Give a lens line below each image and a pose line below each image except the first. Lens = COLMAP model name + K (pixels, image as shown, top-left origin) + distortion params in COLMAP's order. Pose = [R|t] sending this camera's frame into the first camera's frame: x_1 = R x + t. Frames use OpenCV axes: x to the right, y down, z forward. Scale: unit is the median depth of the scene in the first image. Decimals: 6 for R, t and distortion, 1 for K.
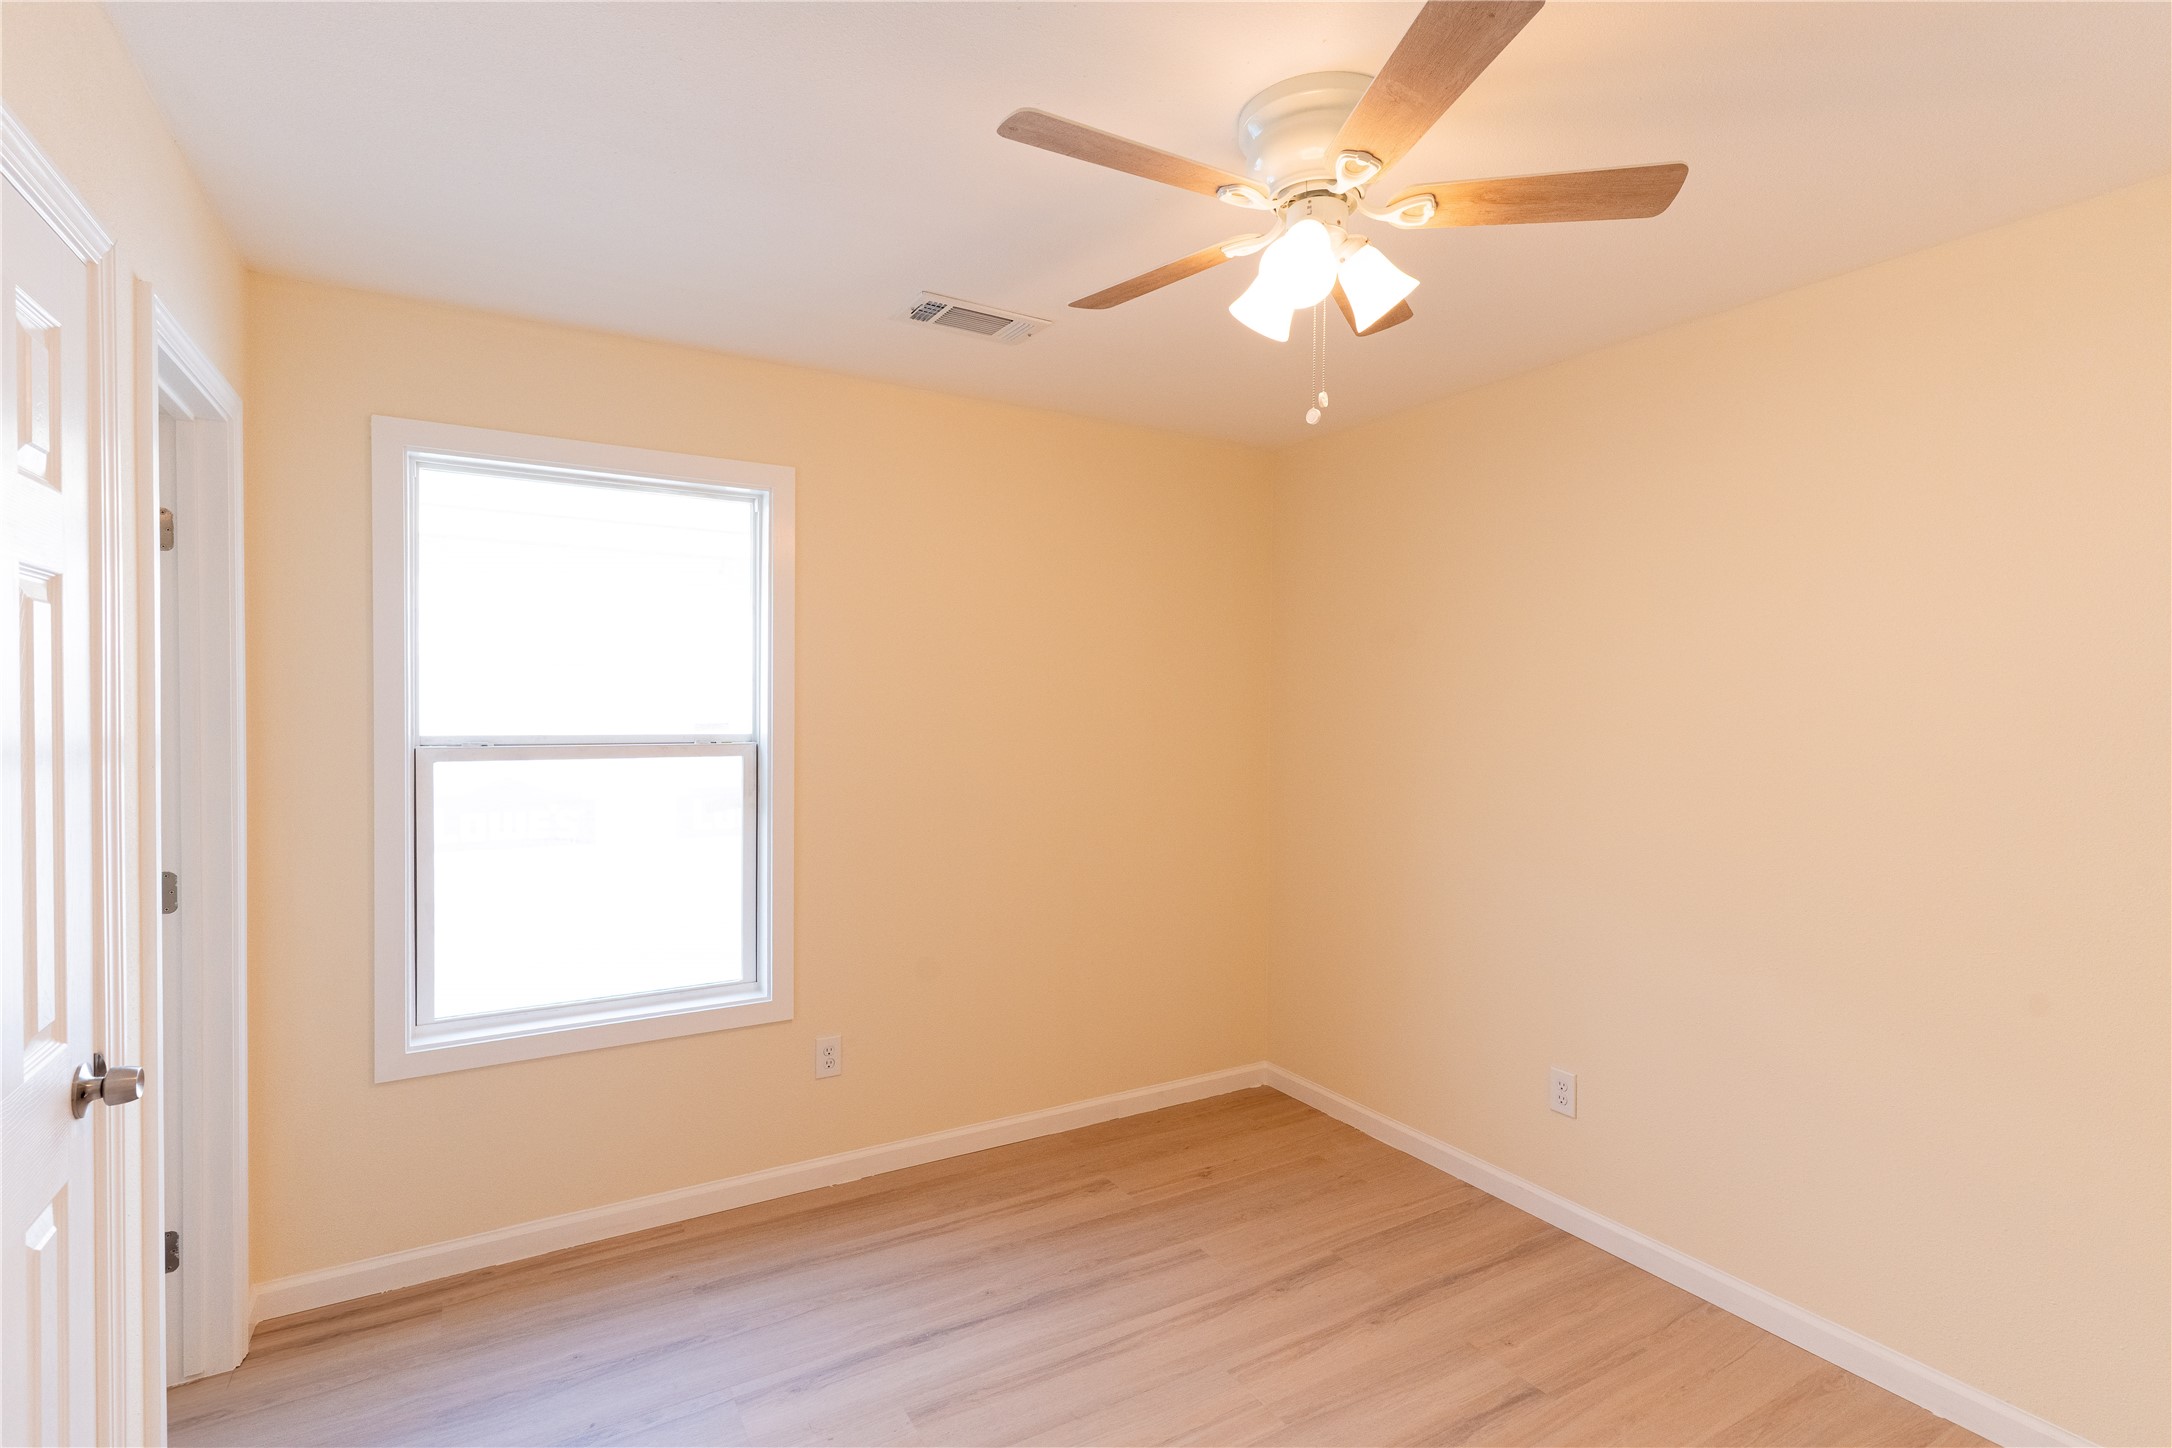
lens RADIAL K [[1034.2, 0, 1082.3], [0, 1034.2, 724.4], [0, 0, 1]] dist [0.036262, -0.000231]
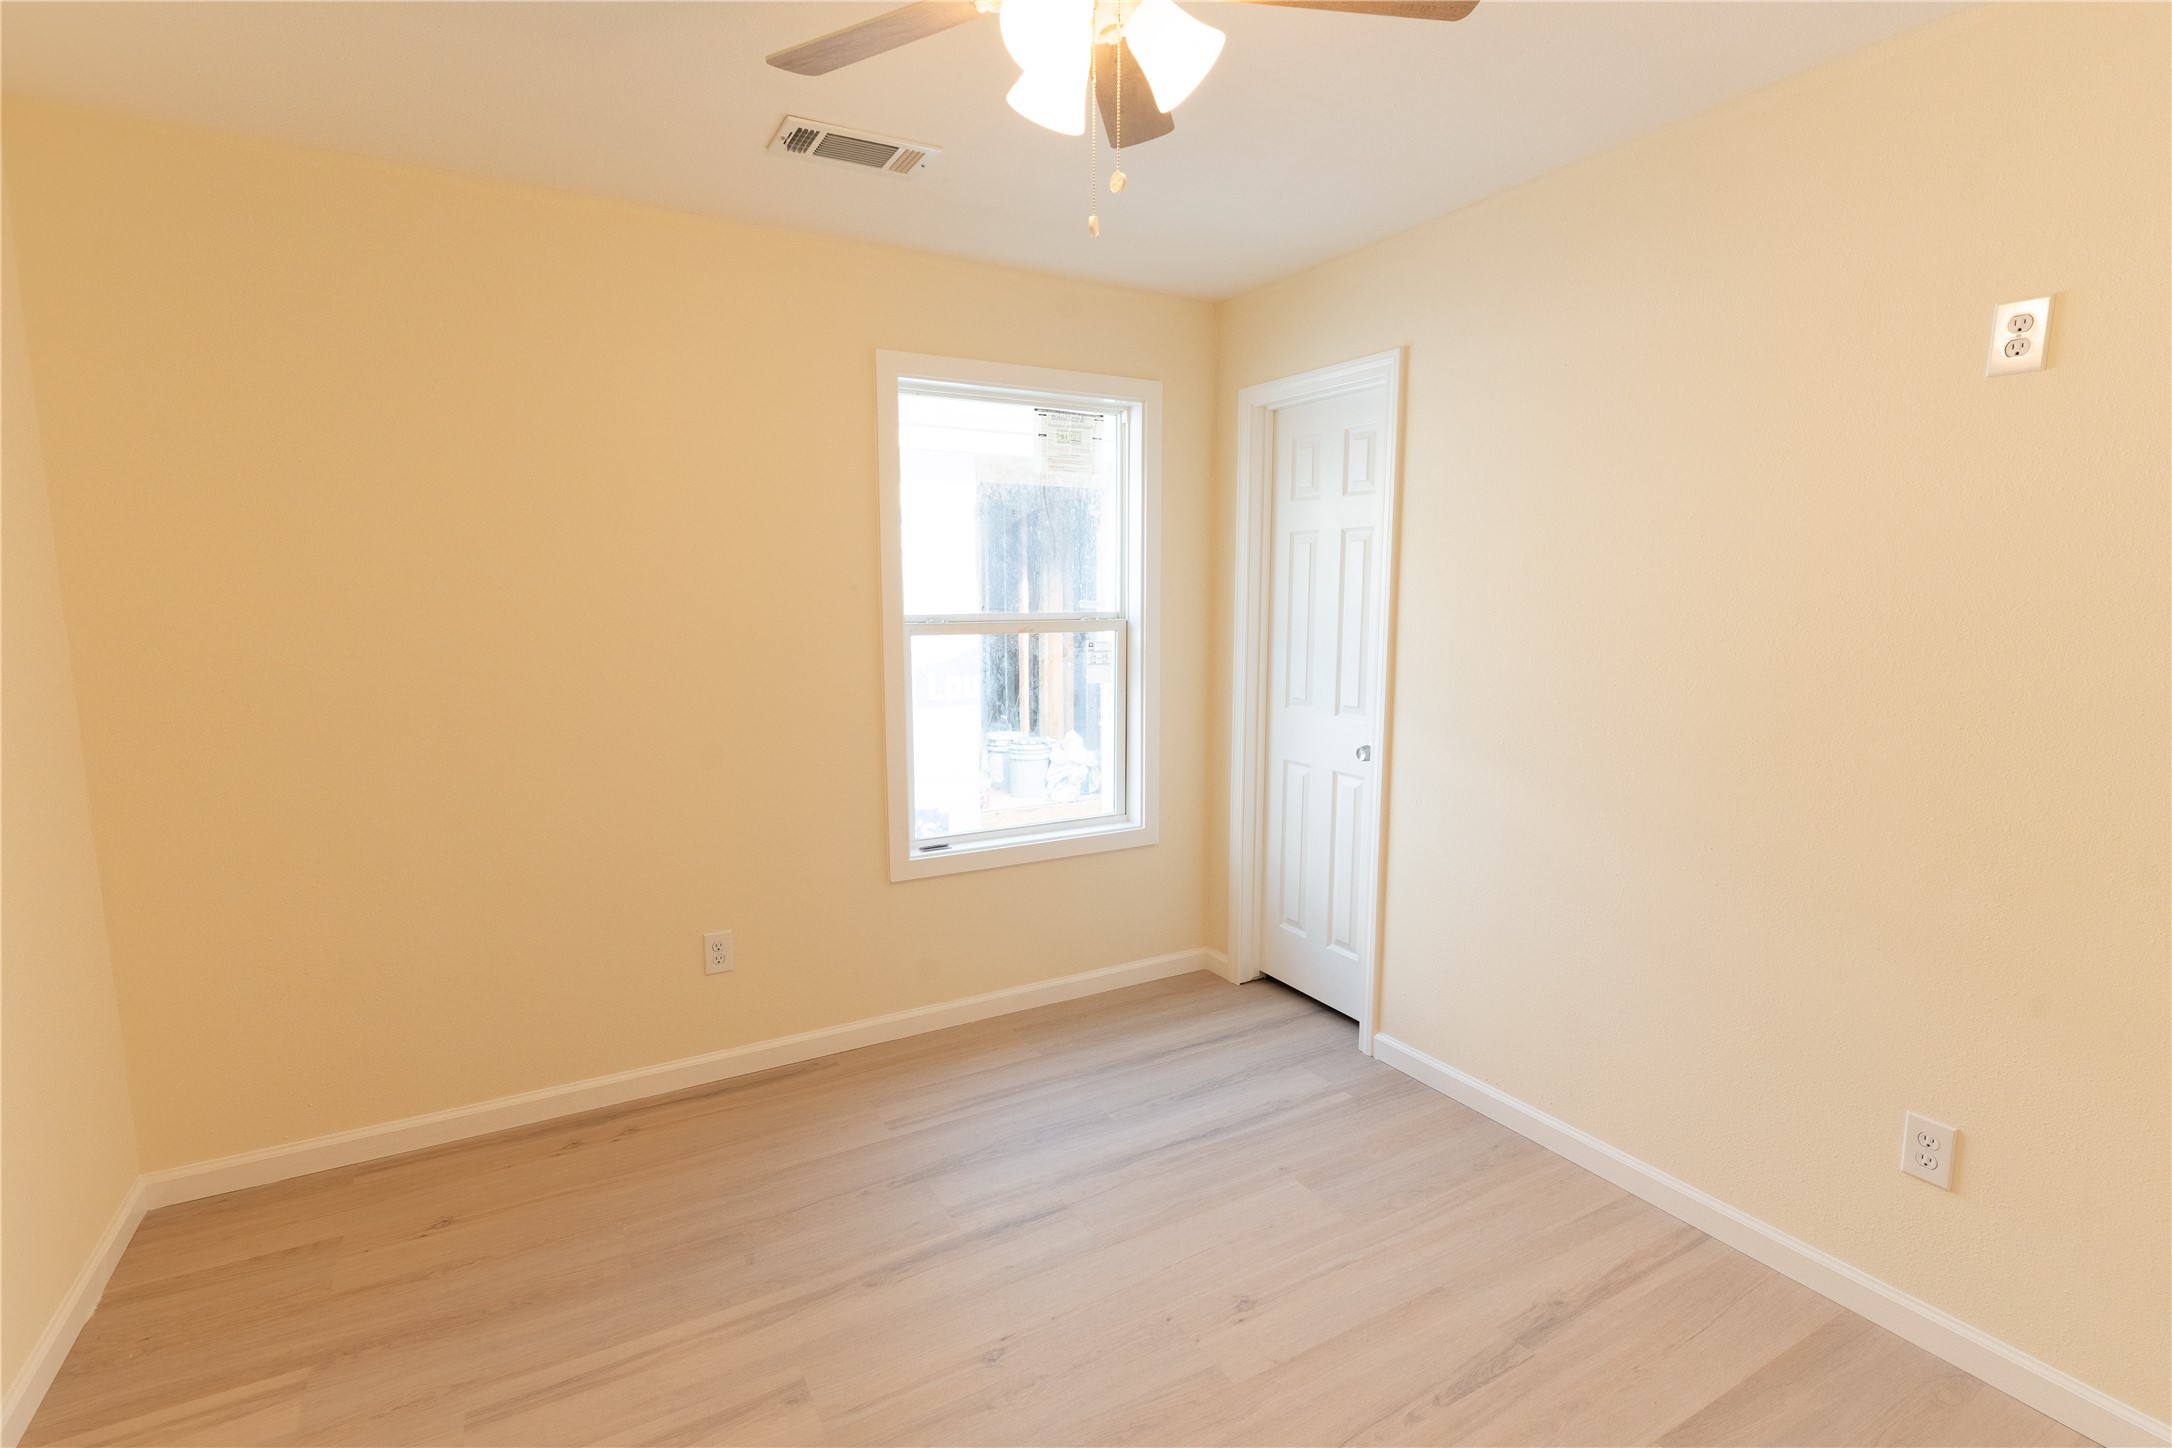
lens RADIAL K [[1034.2, 0, 1088.8], [0, 1034.2, 718.9], [0, 0, 1]] dist [0.036262, -0.000231]
pose [[0.999955, -0.007981, 0.005179, -0.362917], [0.007375, 0.994115, 0.108078, 0.003045], [-0.006012, -0.108035, 0.994129, -0.201166]]
